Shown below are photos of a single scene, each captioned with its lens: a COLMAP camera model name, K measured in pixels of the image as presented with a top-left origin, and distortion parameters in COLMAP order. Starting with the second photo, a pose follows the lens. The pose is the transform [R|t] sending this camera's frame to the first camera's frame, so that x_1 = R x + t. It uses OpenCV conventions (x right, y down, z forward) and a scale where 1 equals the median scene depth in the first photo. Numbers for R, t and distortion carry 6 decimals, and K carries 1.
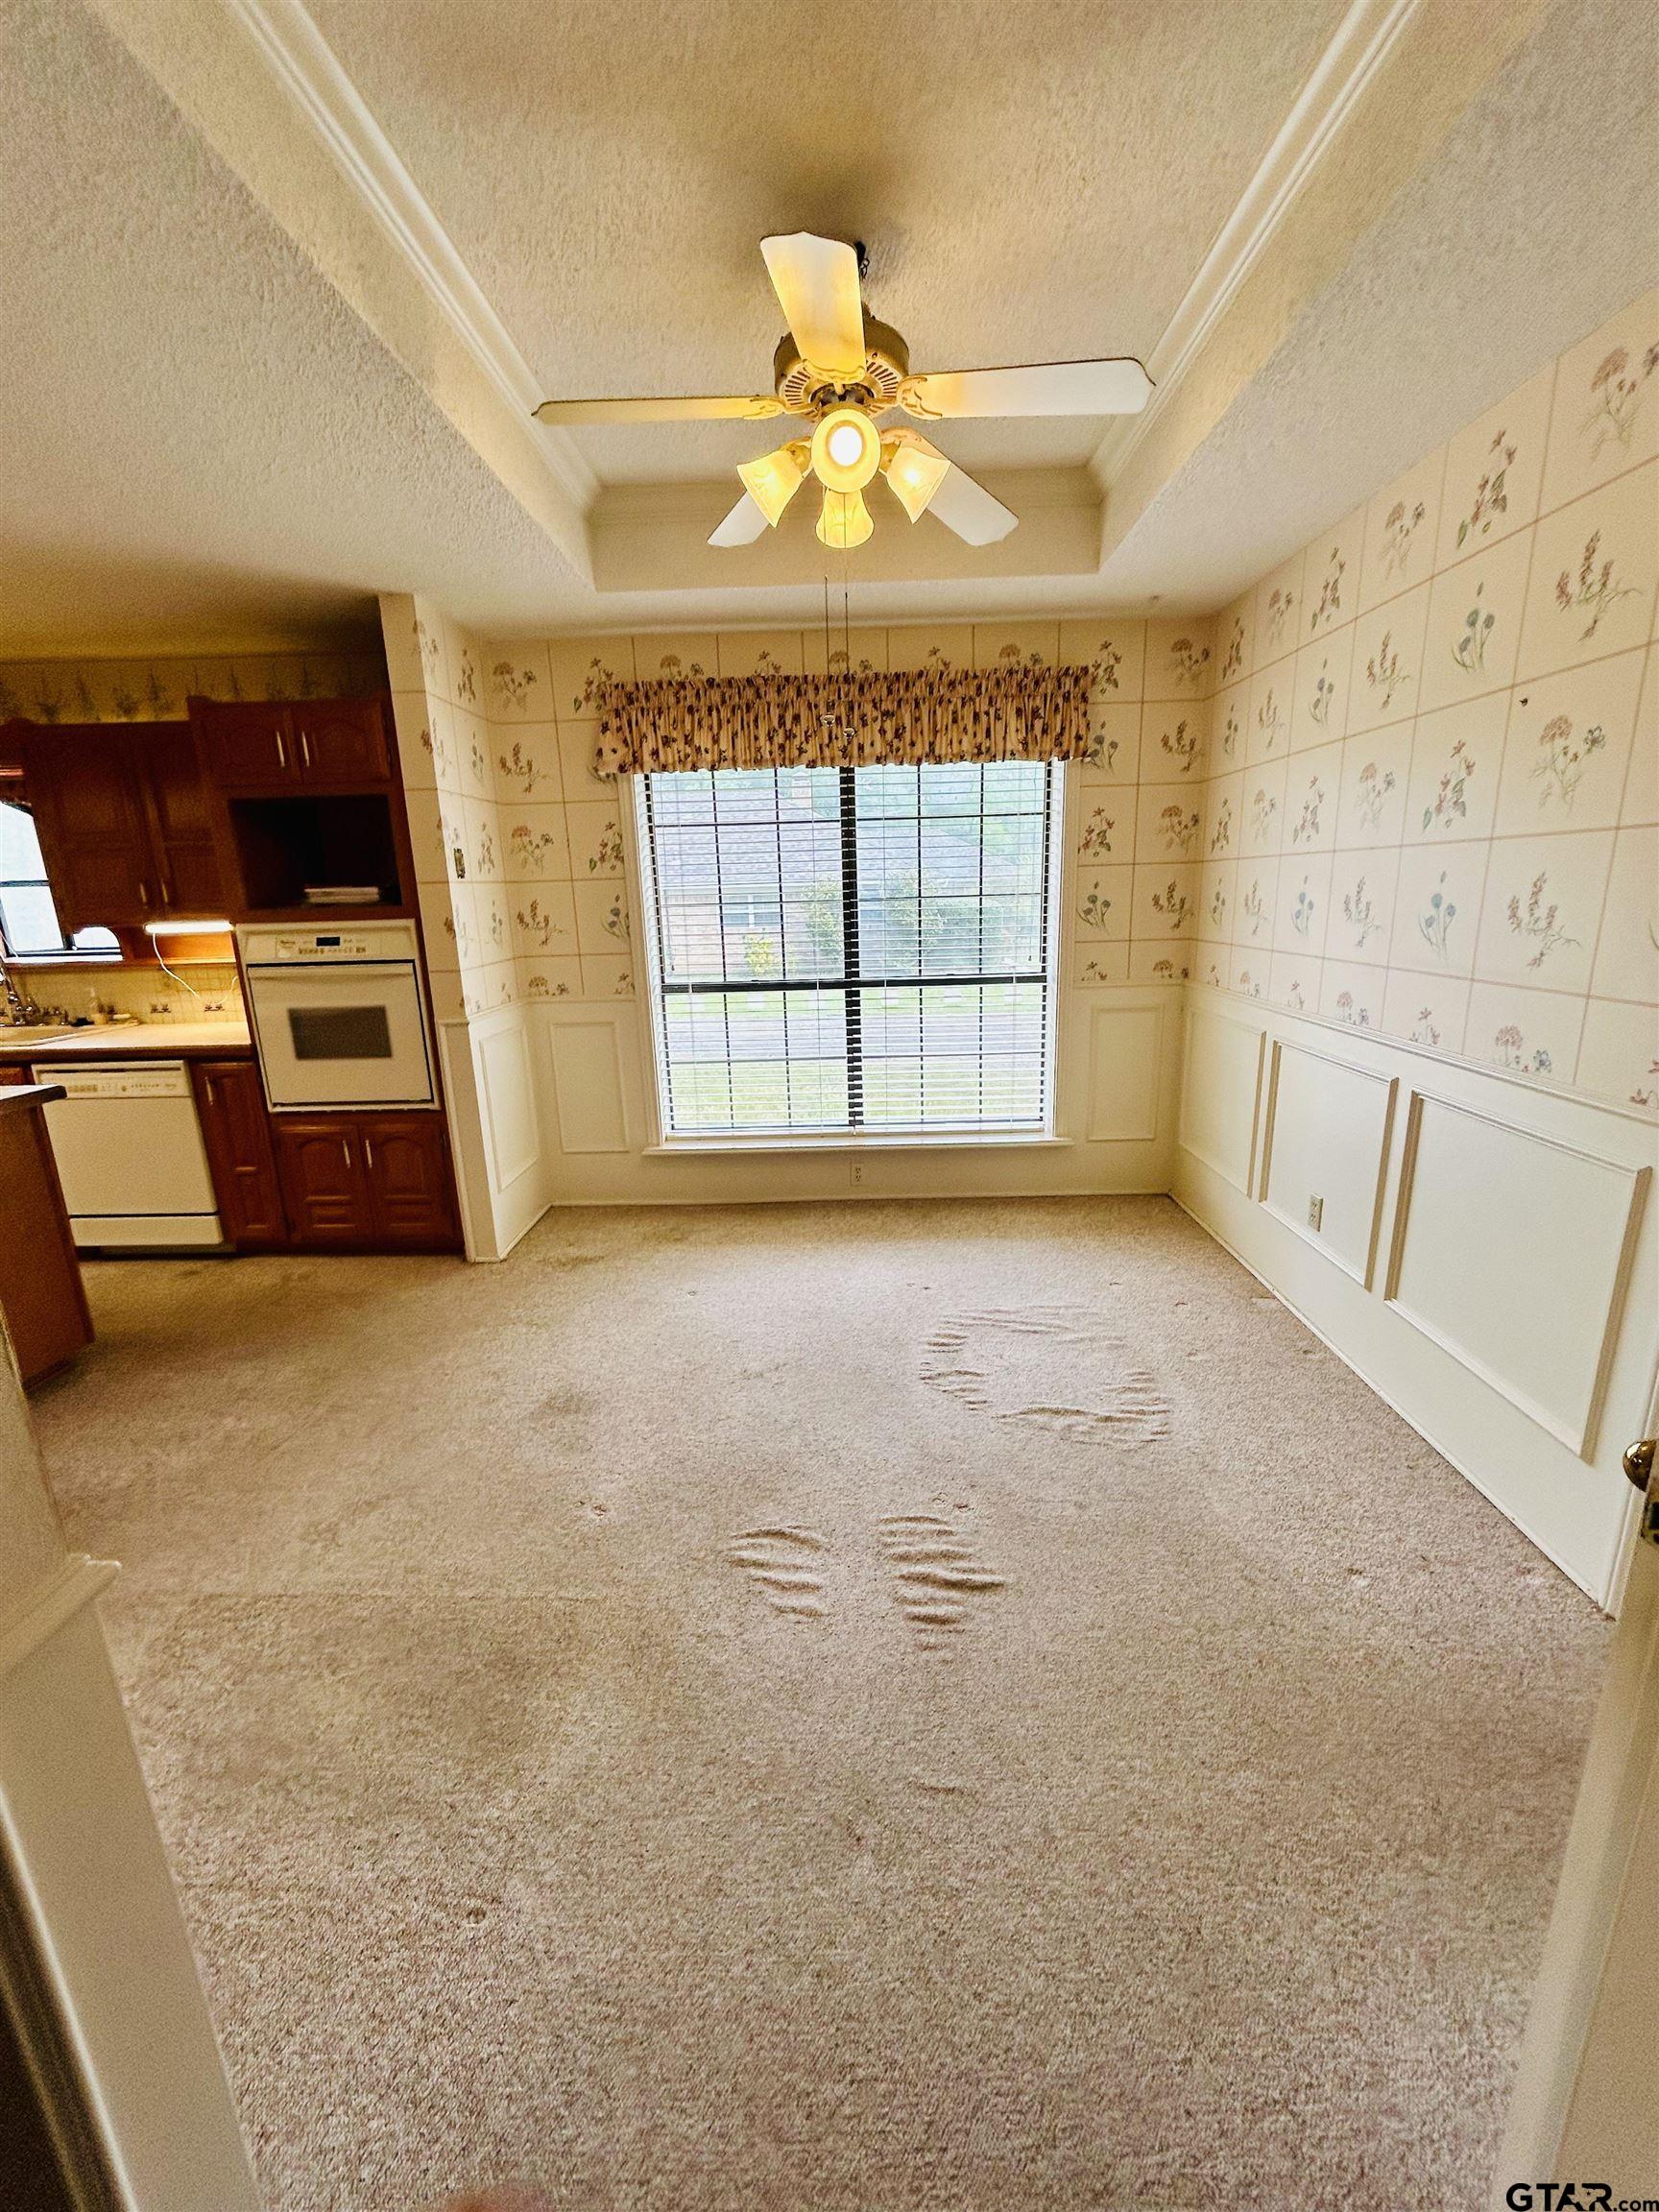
lens RADIAL K [[896.3, 0, 833.2], [0, 896.3, 1111.3], [0, 0, 1]] dist [-0.000120, -0.000839]
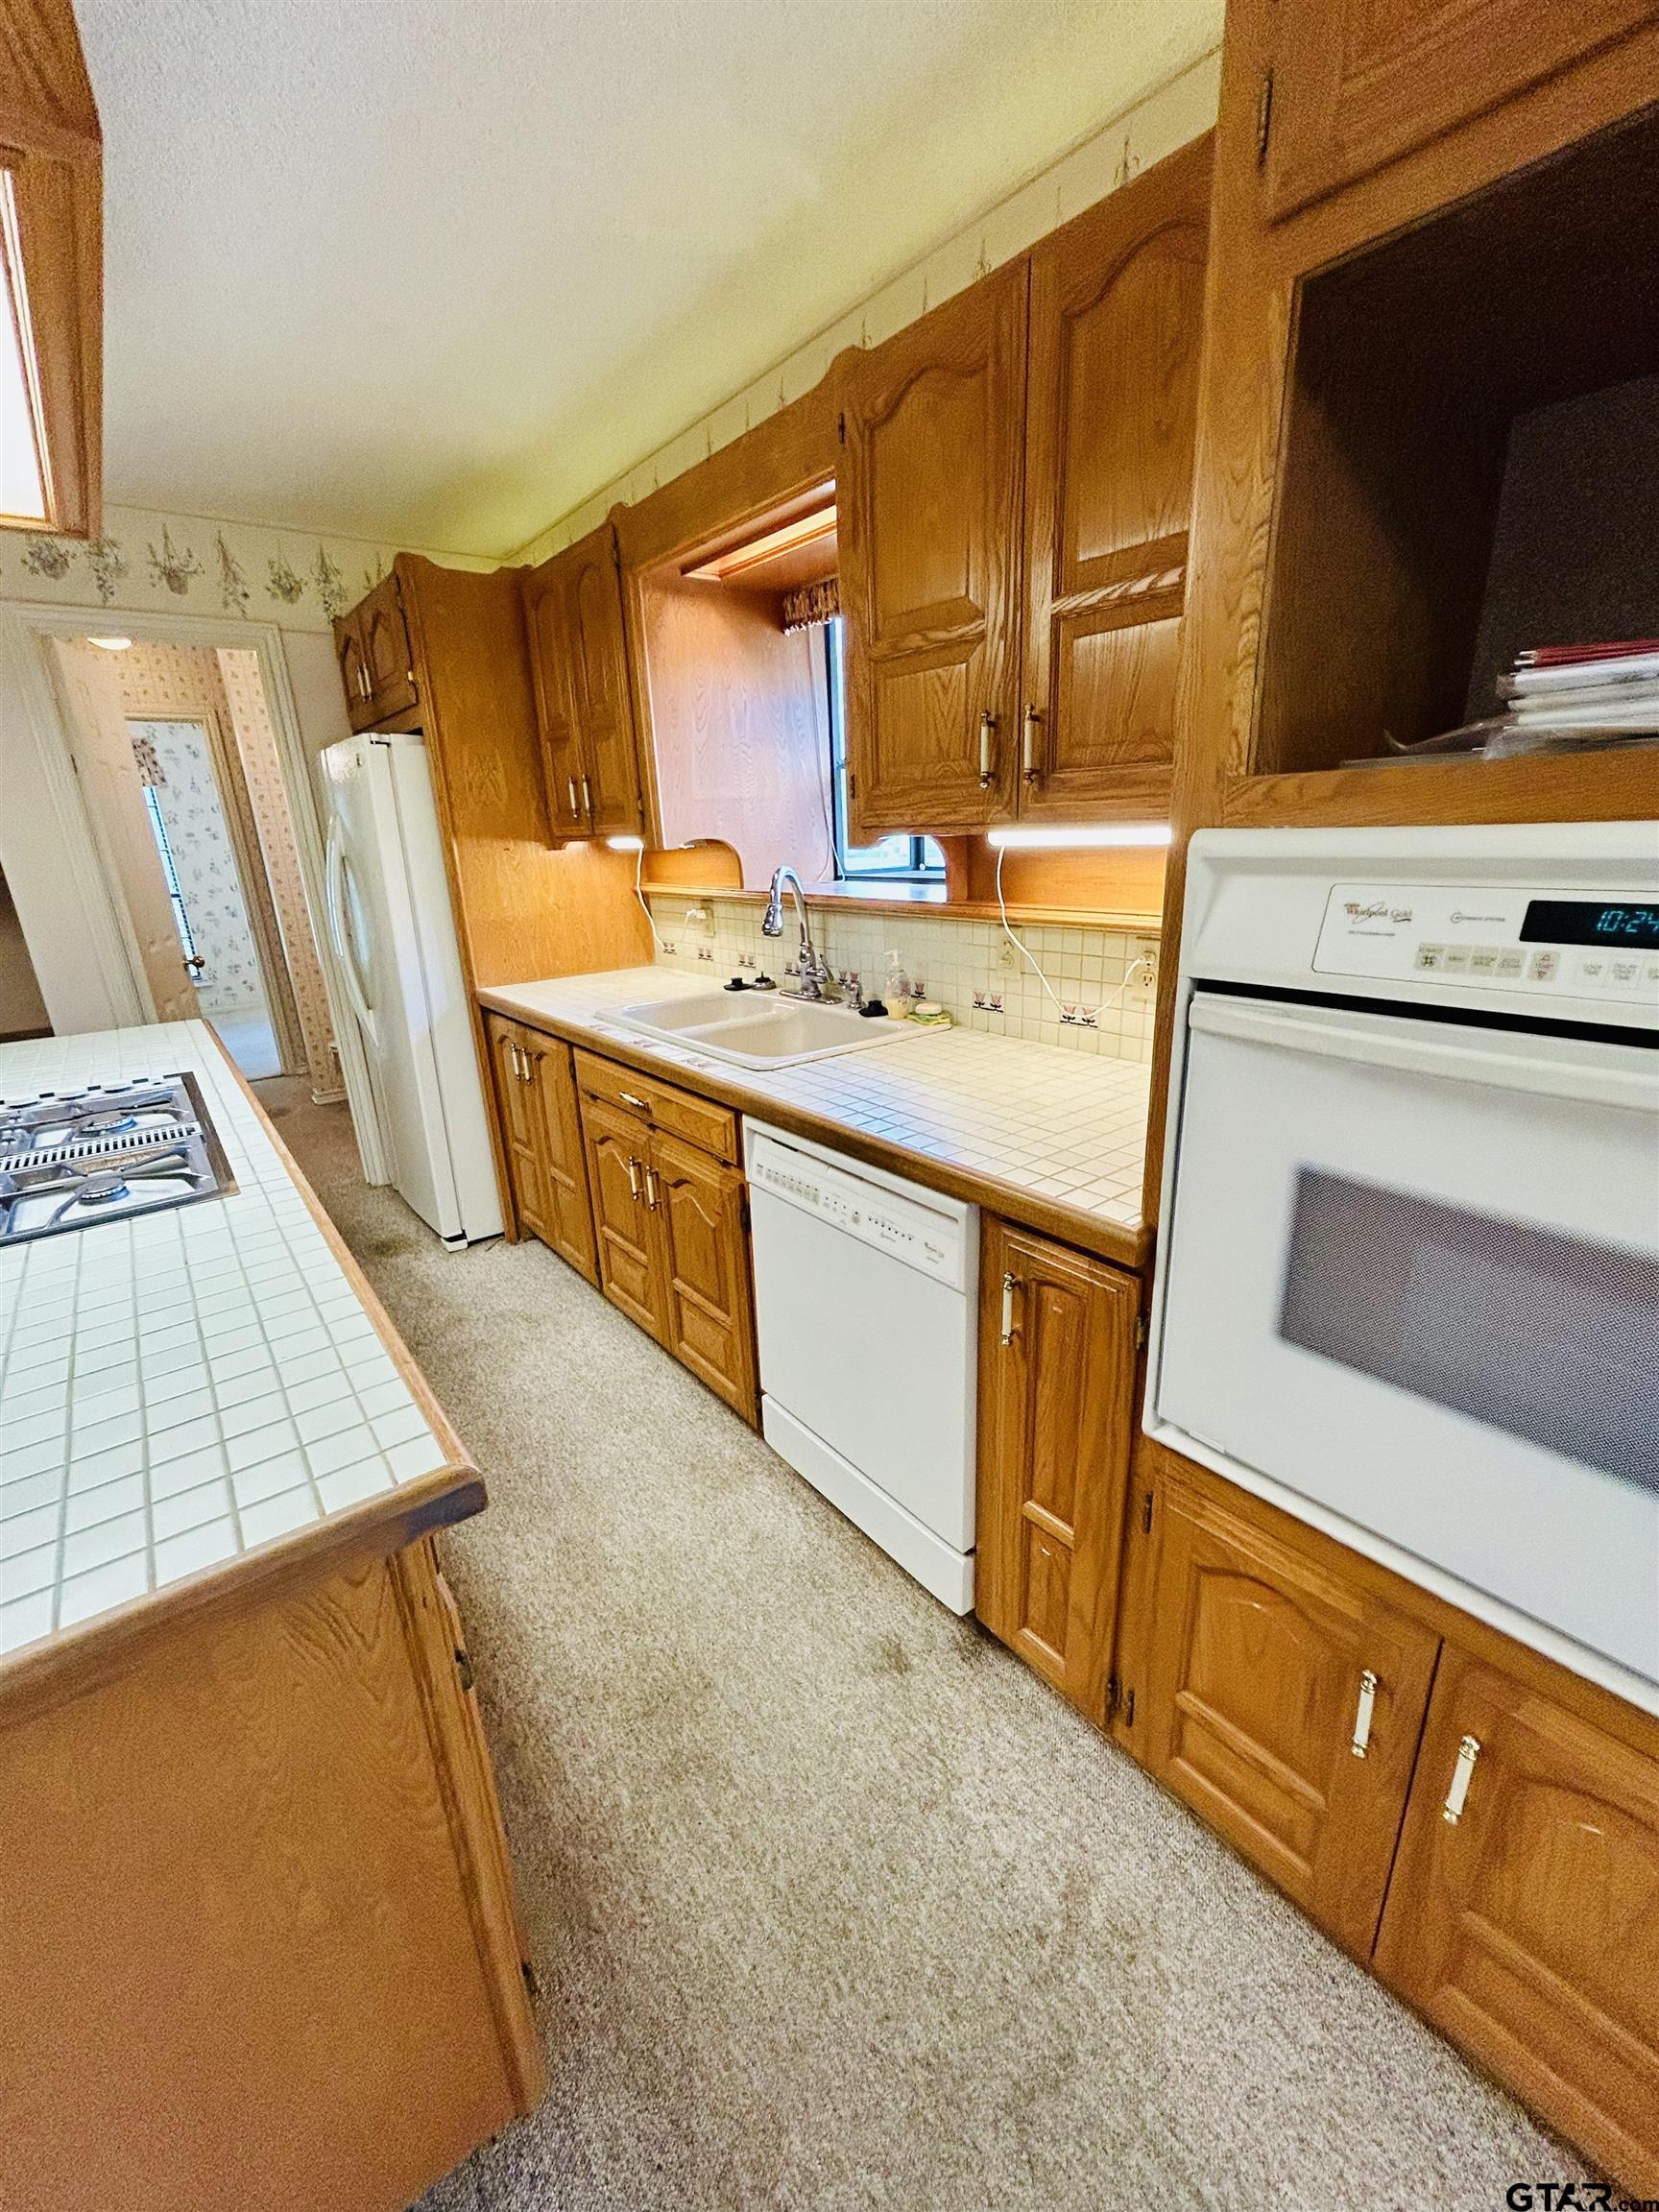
lens RADIAL K [[896.3, 0, 833.2], [0, 896.3, 1111.3], [0, 0, 1]] dist [-0.000120, -0.000839]
pose [[0.632408, 0.238458, -0.737020, -0.491842], [-0.166871, 0.971039, 0.170988, -0.147640], [0.756449, 0.014853, 0.653884, 0.707621]]
